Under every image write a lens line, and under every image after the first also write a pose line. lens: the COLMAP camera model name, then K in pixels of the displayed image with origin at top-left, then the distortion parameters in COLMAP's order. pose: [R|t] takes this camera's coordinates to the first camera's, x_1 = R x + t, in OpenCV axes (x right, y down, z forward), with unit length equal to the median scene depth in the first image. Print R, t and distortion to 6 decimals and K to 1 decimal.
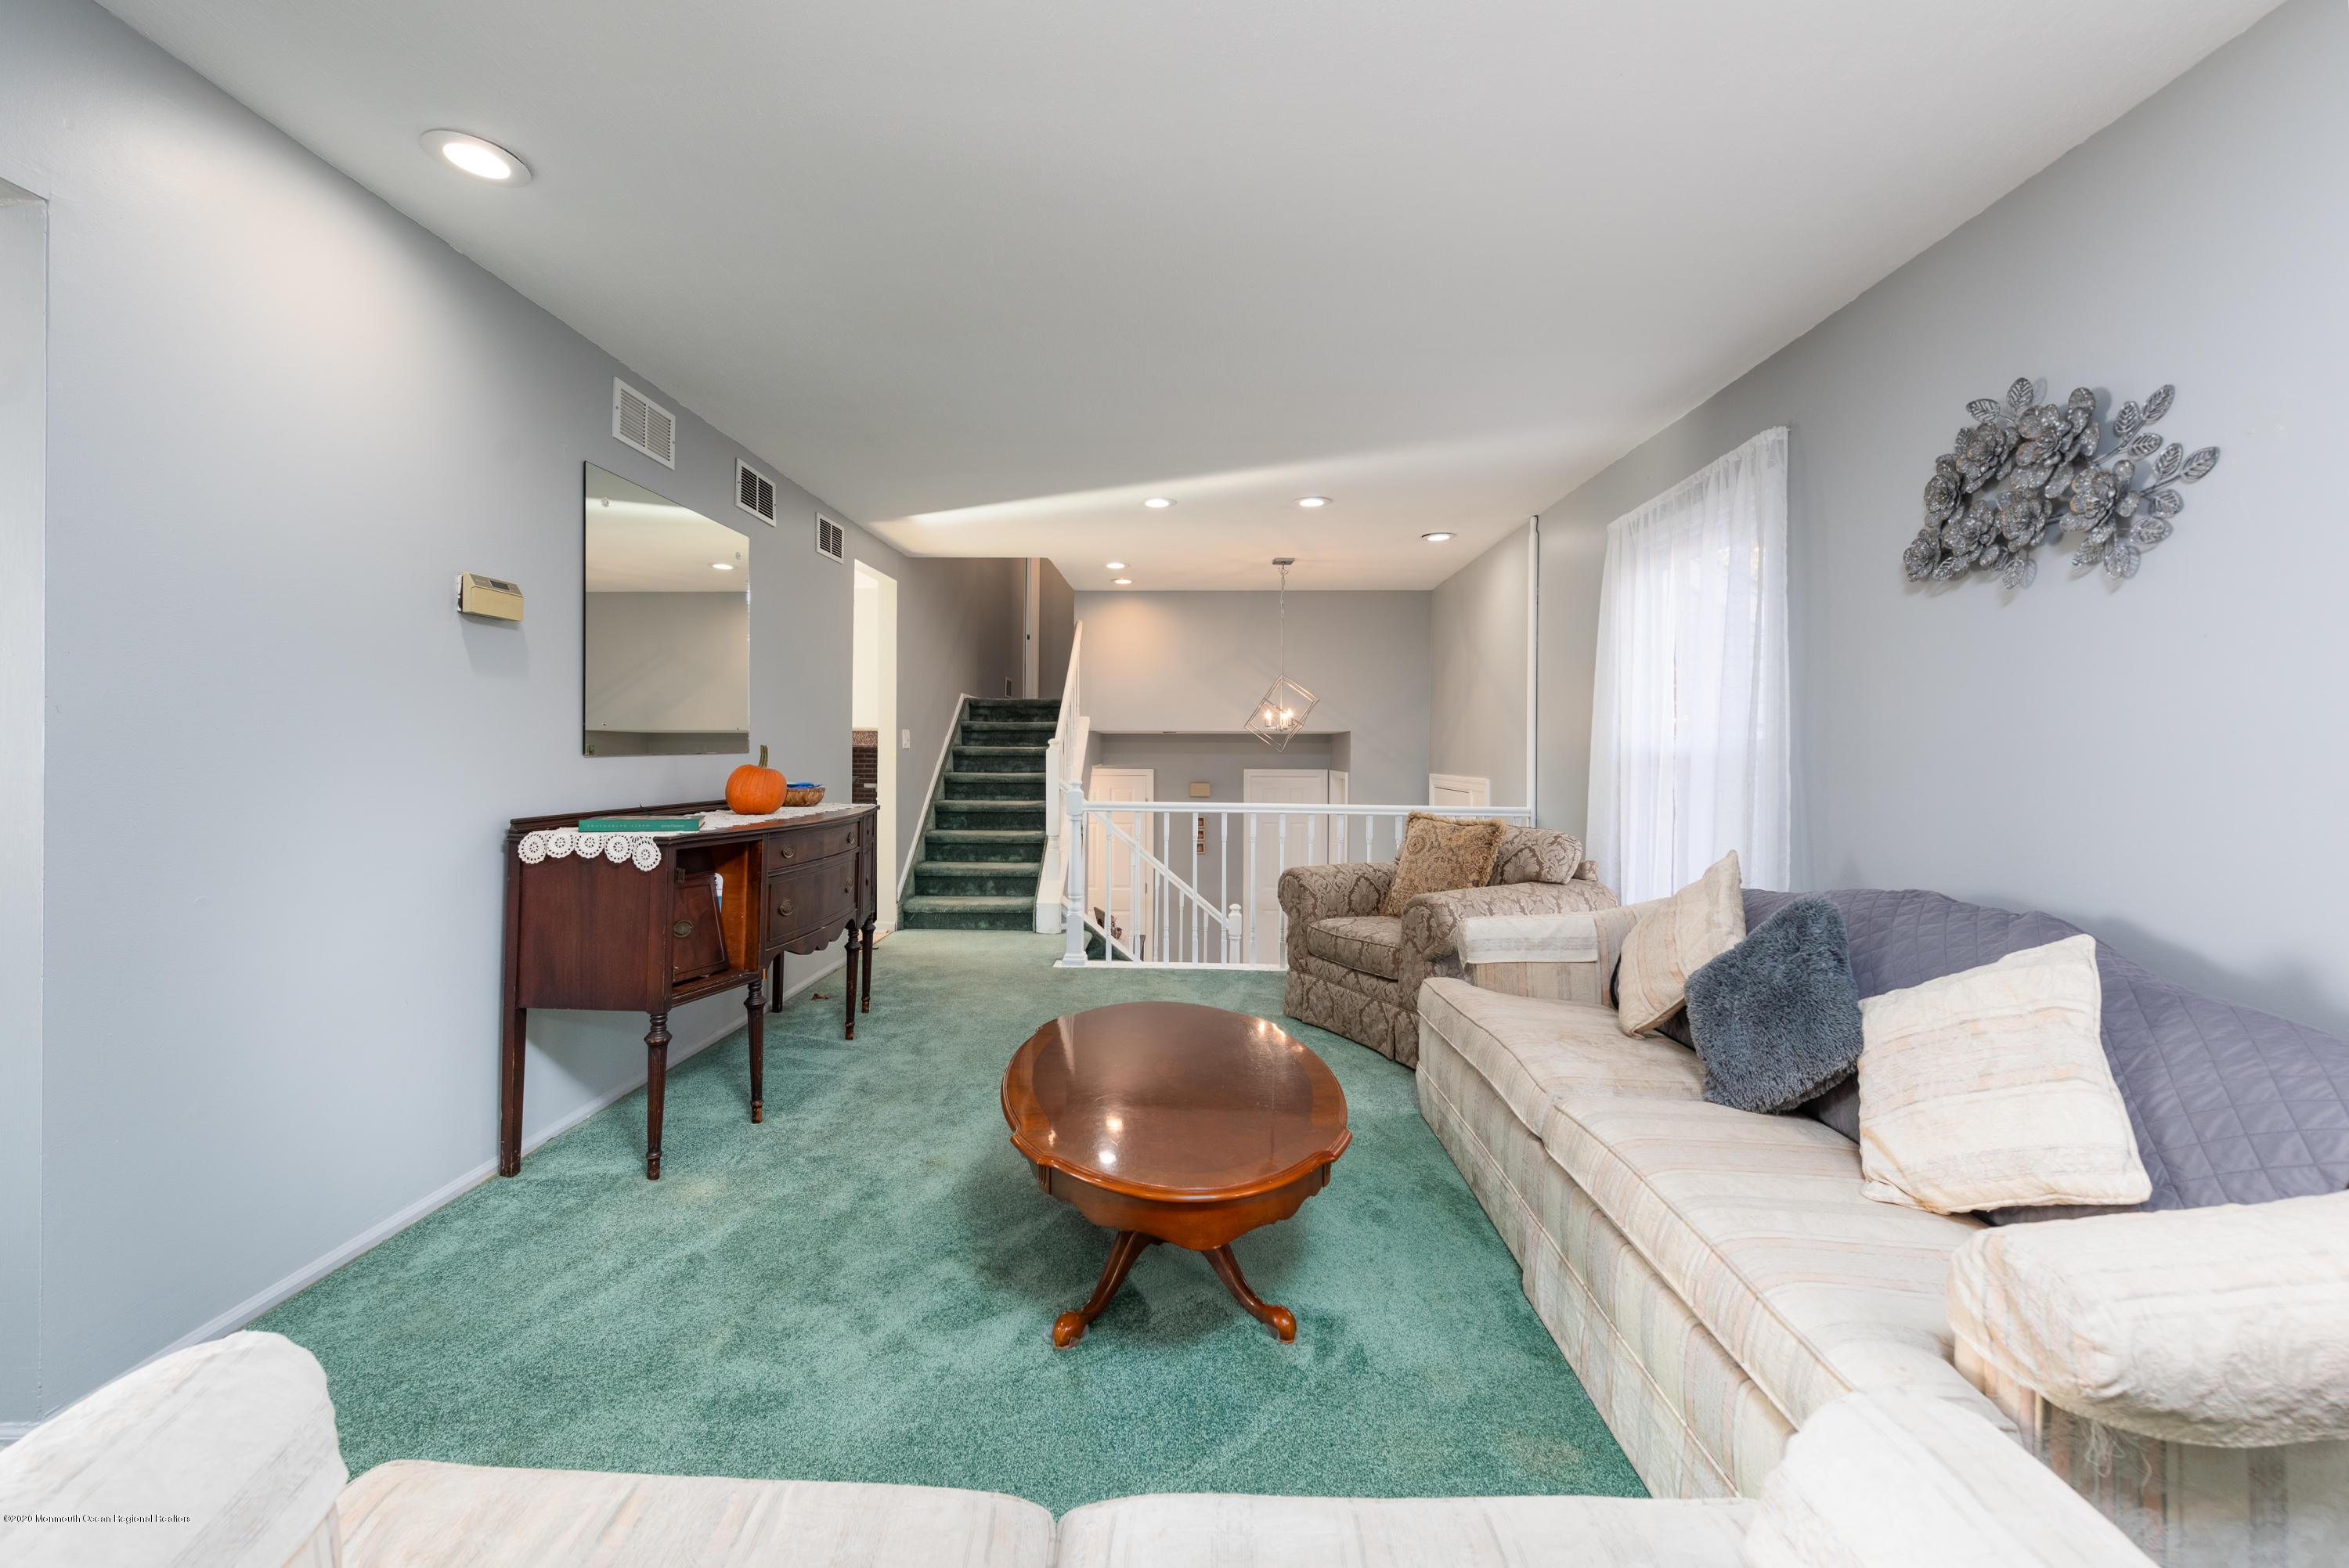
lens RADIAL K [[918.4, 0, 1150.5], [0, 918.4, 745.1], [0, 0, 1]] dist [0.005865, -0.001758]
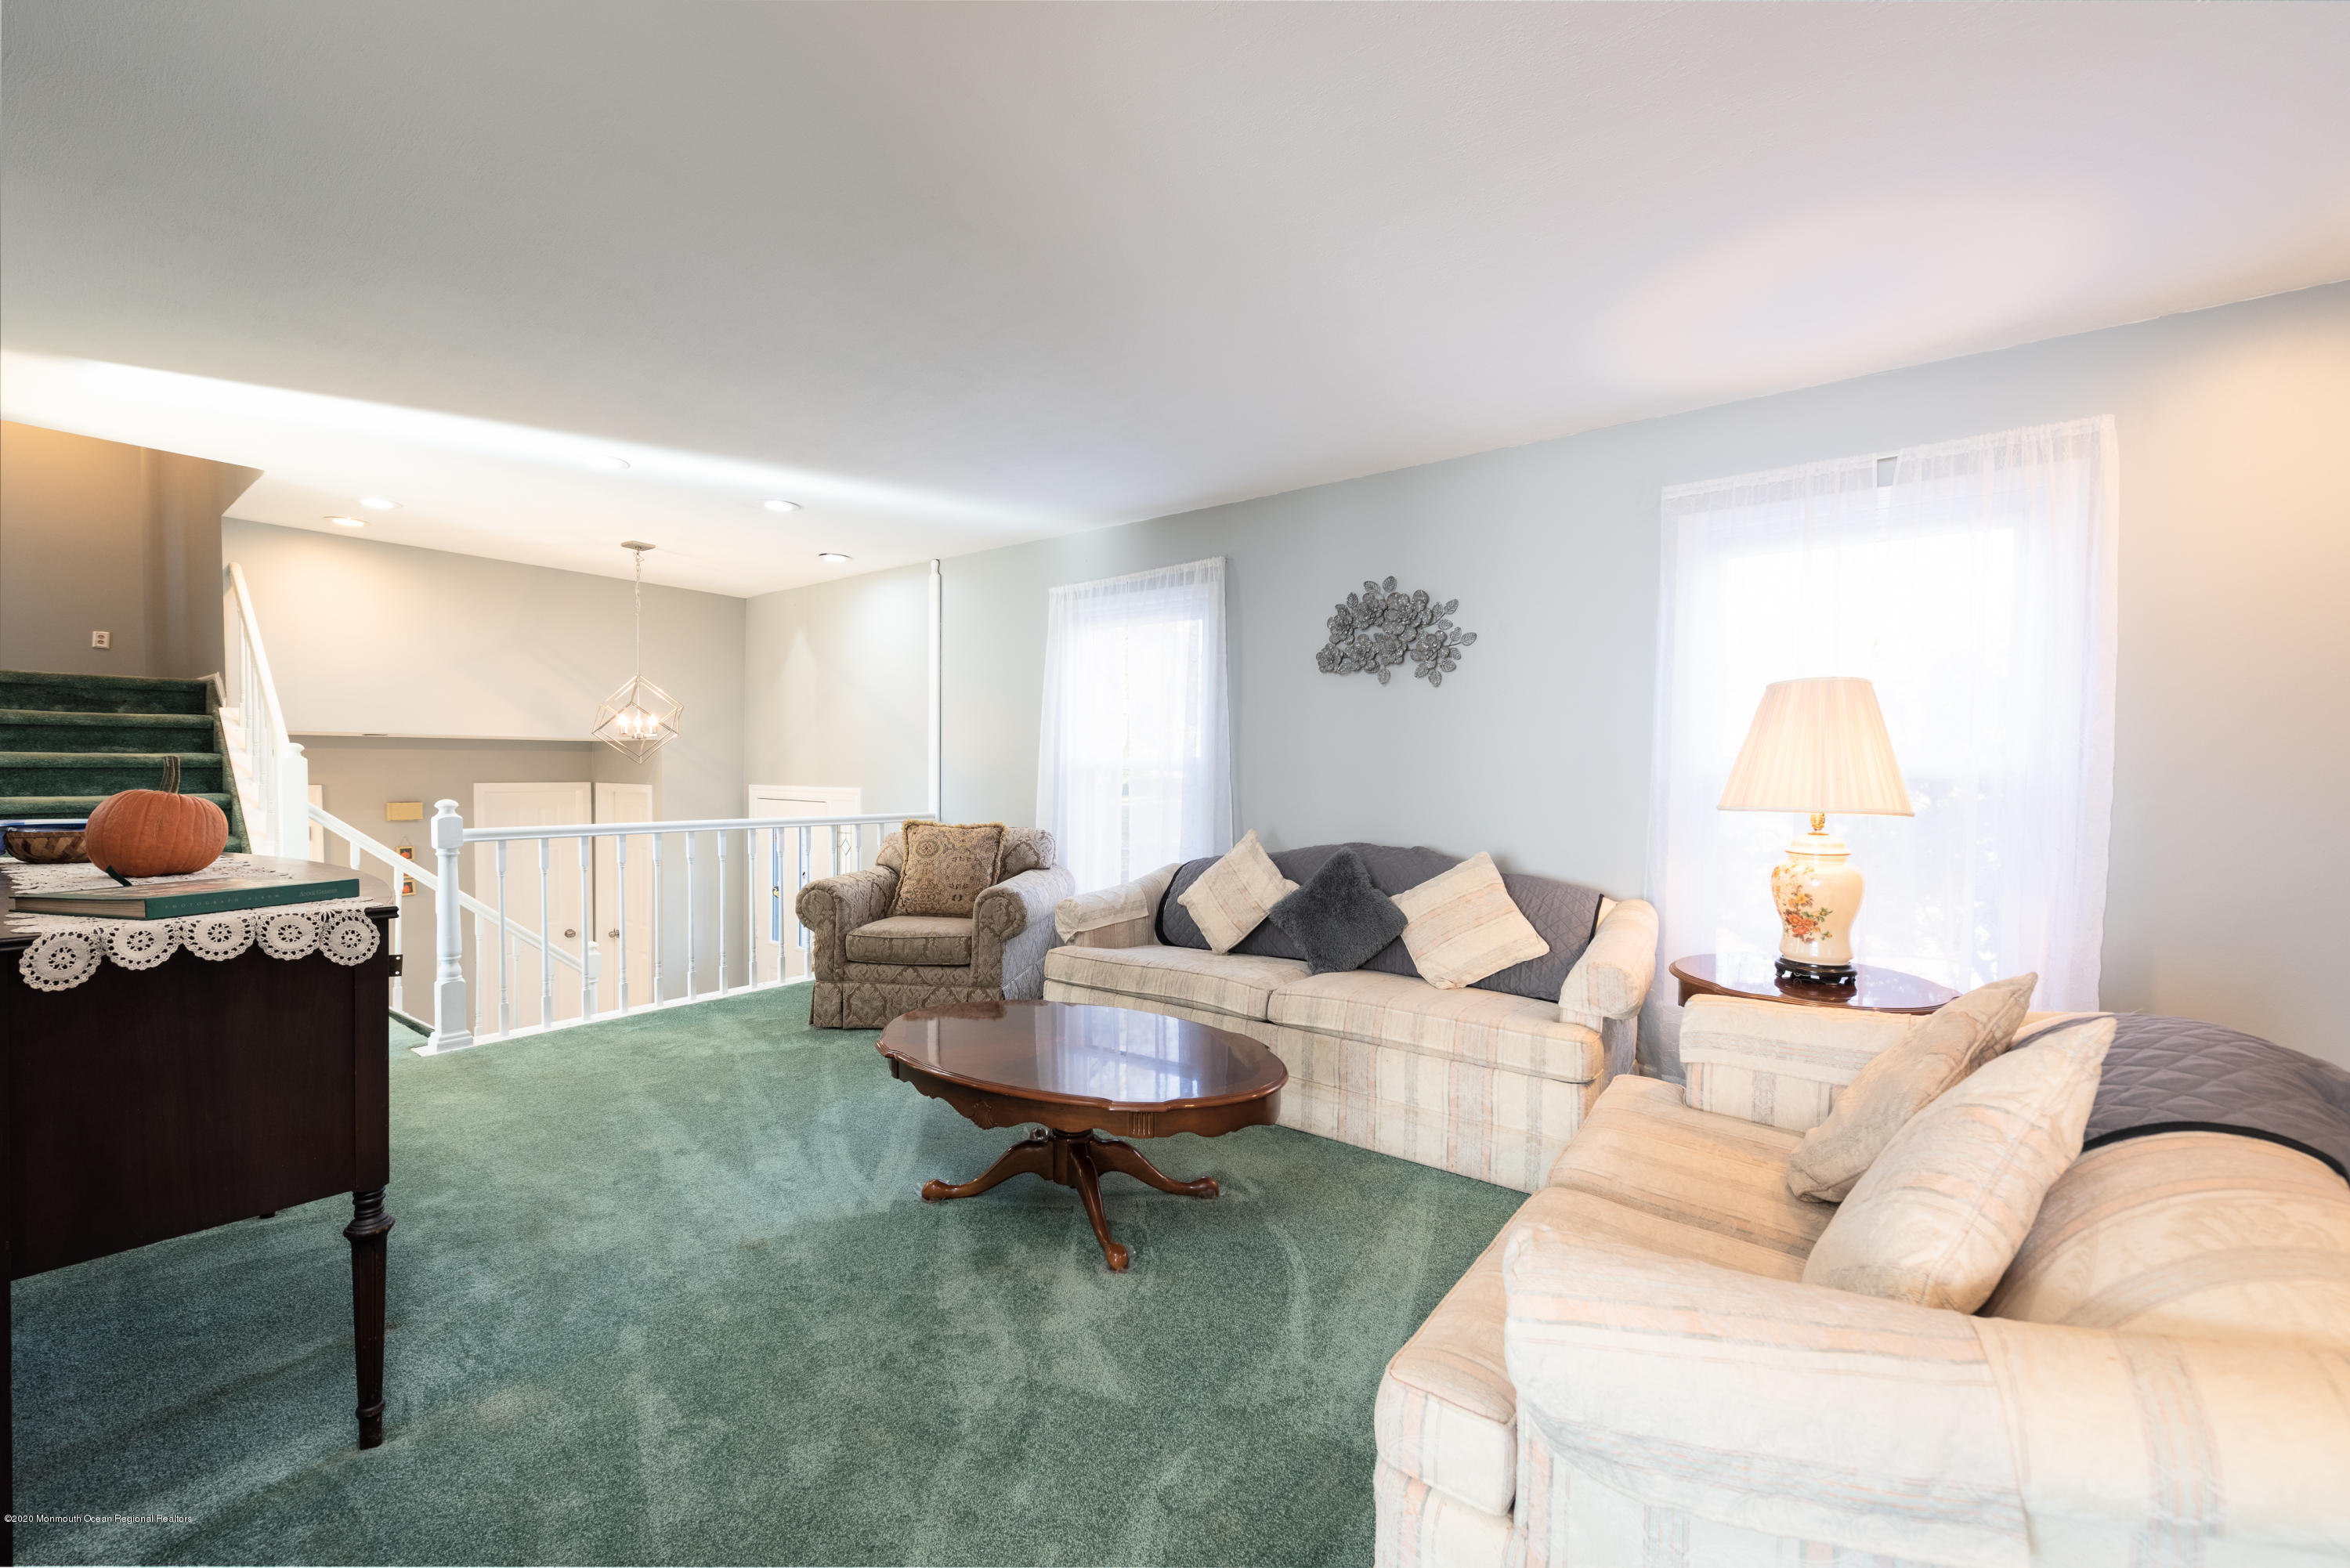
lens RADIAL K [[918.8, 0, 1149.7], [0, 918.8, 789.0], [0, 0, 1]] dist [0.005865, -0.001758]
pose [[0.583305, -0.021990, 0.811955, -0.727879], [-0.009608, 0.999377, 0.033969, -0.006870], [-0.812196, -0.027616, 0.582731, 0.209040]]
